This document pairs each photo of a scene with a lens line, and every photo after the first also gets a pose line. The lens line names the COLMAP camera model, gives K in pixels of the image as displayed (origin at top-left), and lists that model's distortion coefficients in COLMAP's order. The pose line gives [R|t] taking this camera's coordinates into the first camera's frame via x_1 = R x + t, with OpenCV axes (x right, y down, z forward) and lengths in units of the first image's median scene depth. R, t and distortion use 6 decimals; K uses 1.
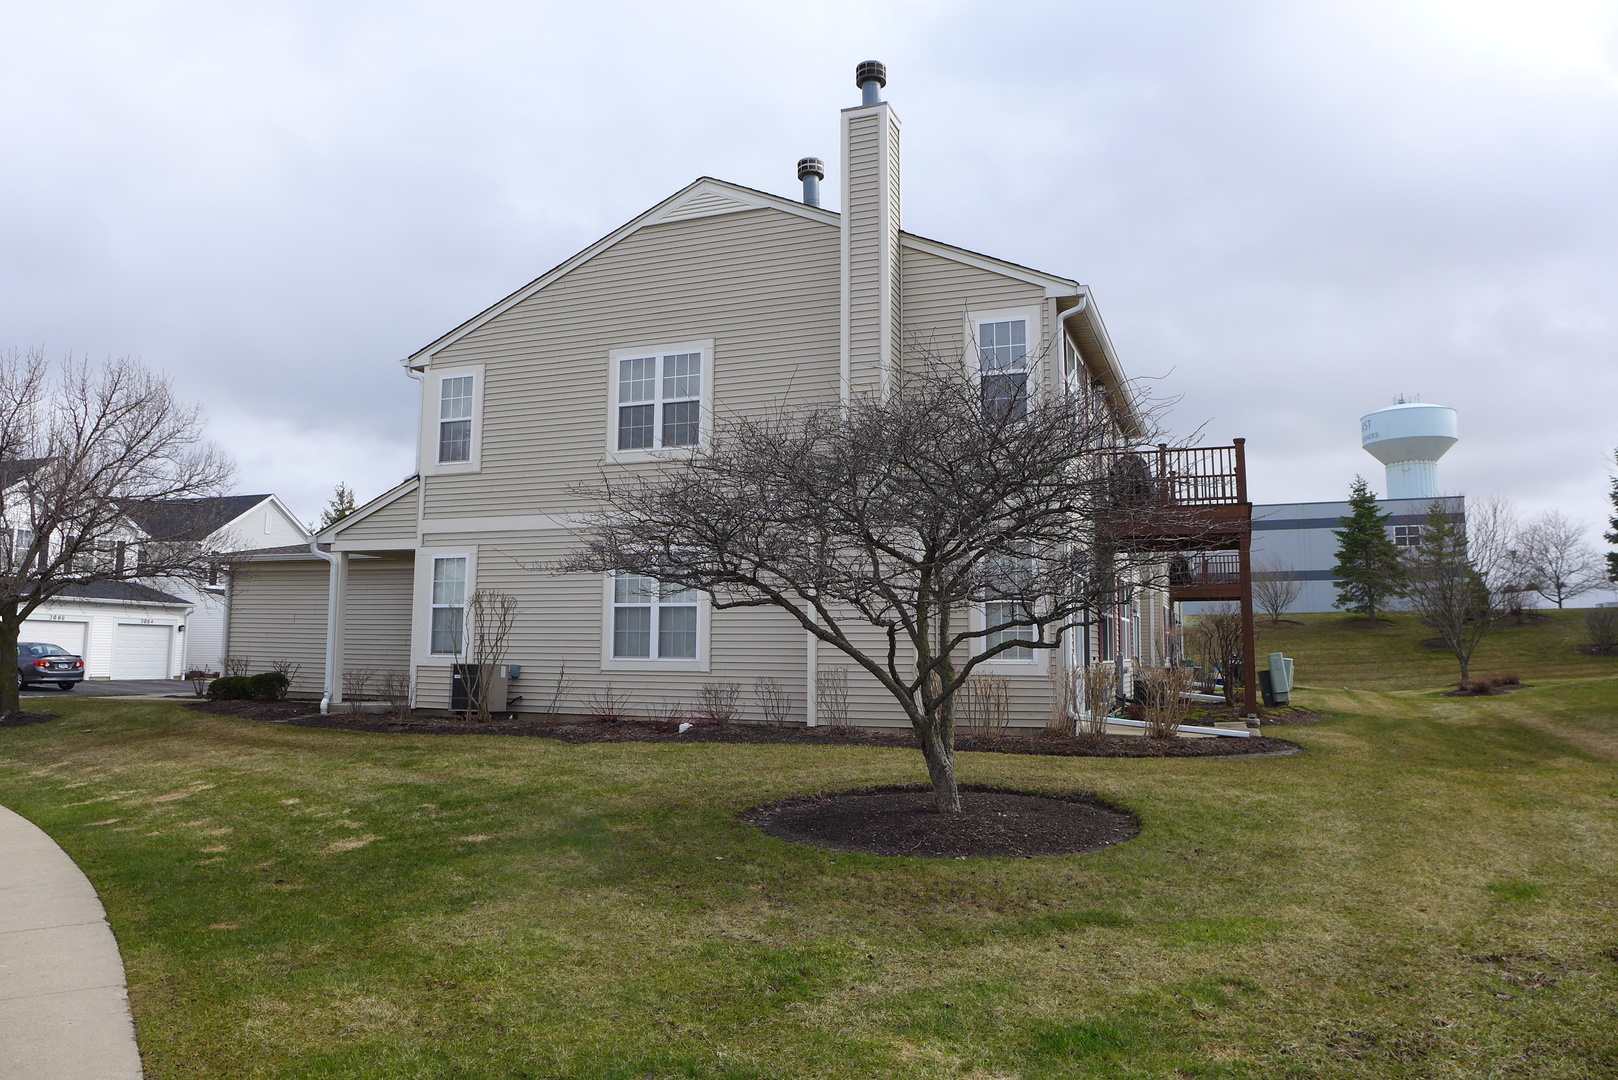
lens RADIAL K [[1097.0, 0, 810.6], [0, 1097.0, 550.6], [0, 0, 1]] dist [-0.084172, 0.001328]
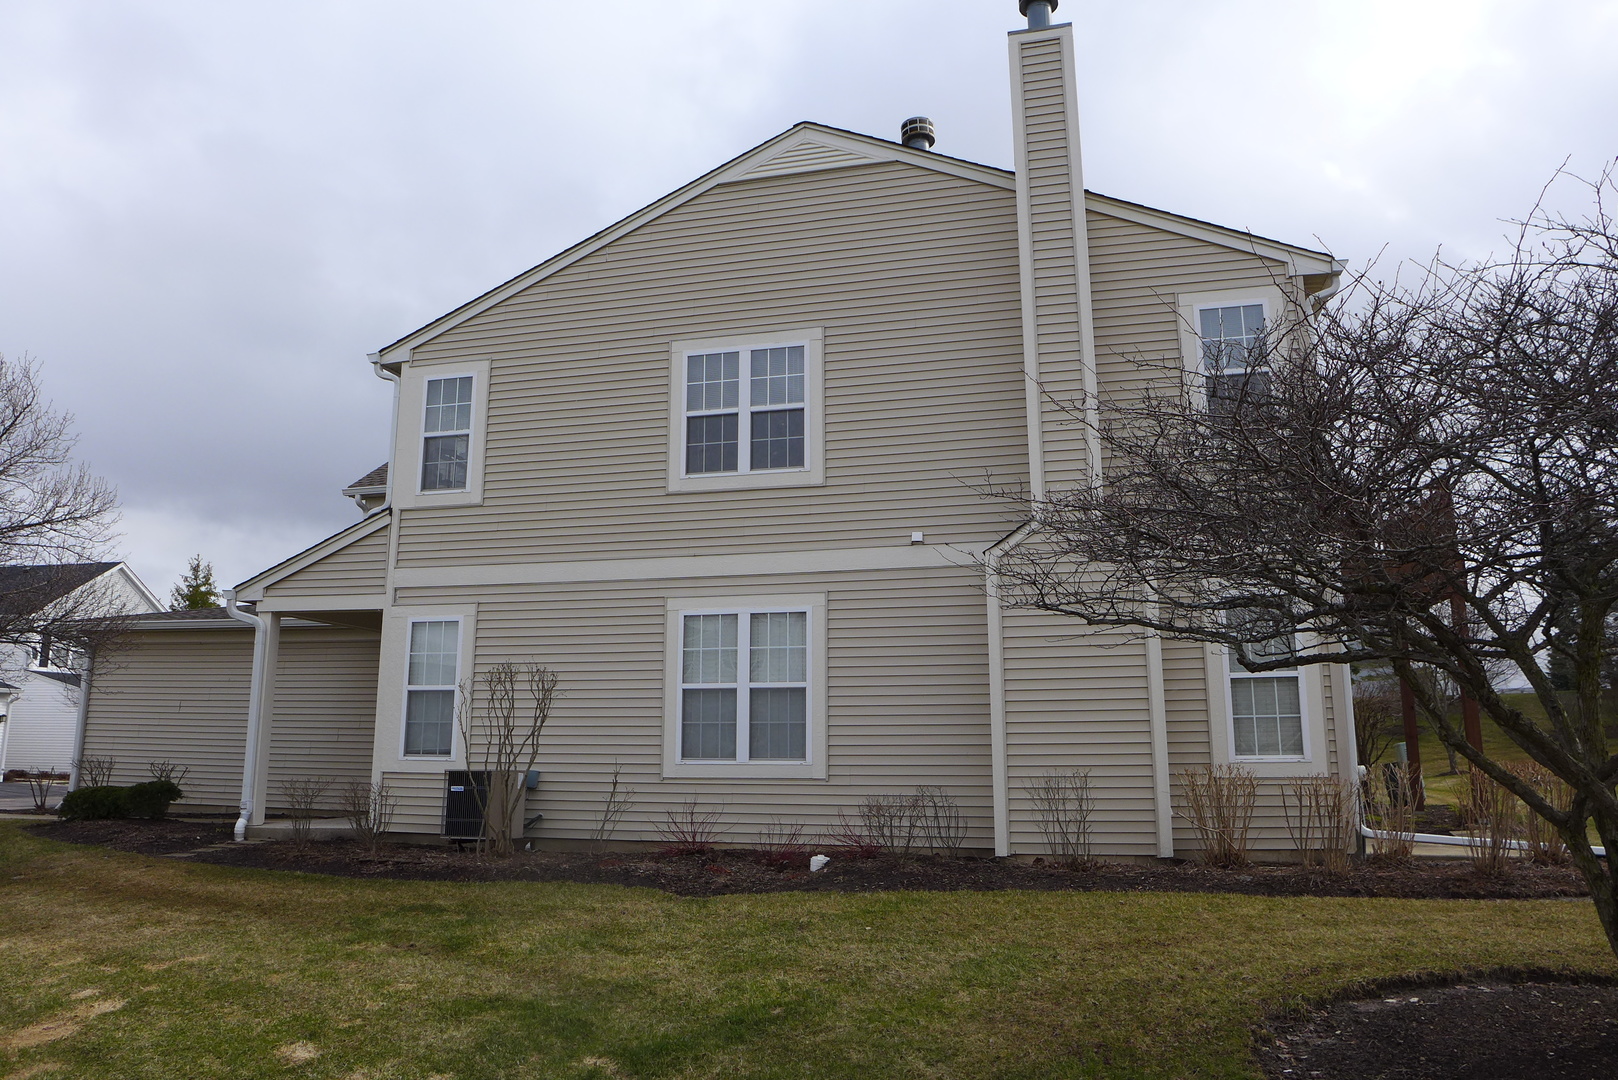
lens RADIAL K [[1116.9, 0, 803.9], [0, 1116.9, 537.0], [0, 0, 1]] dist [-0.069456, 0.010414]
pose [[0.994049, 0.012784, 0.108185, -0.176833], [-0.002867, 0.995817, -0.091321, 0.018550], [-0.108900, 0.090468, 0.989927, 0.249545]]
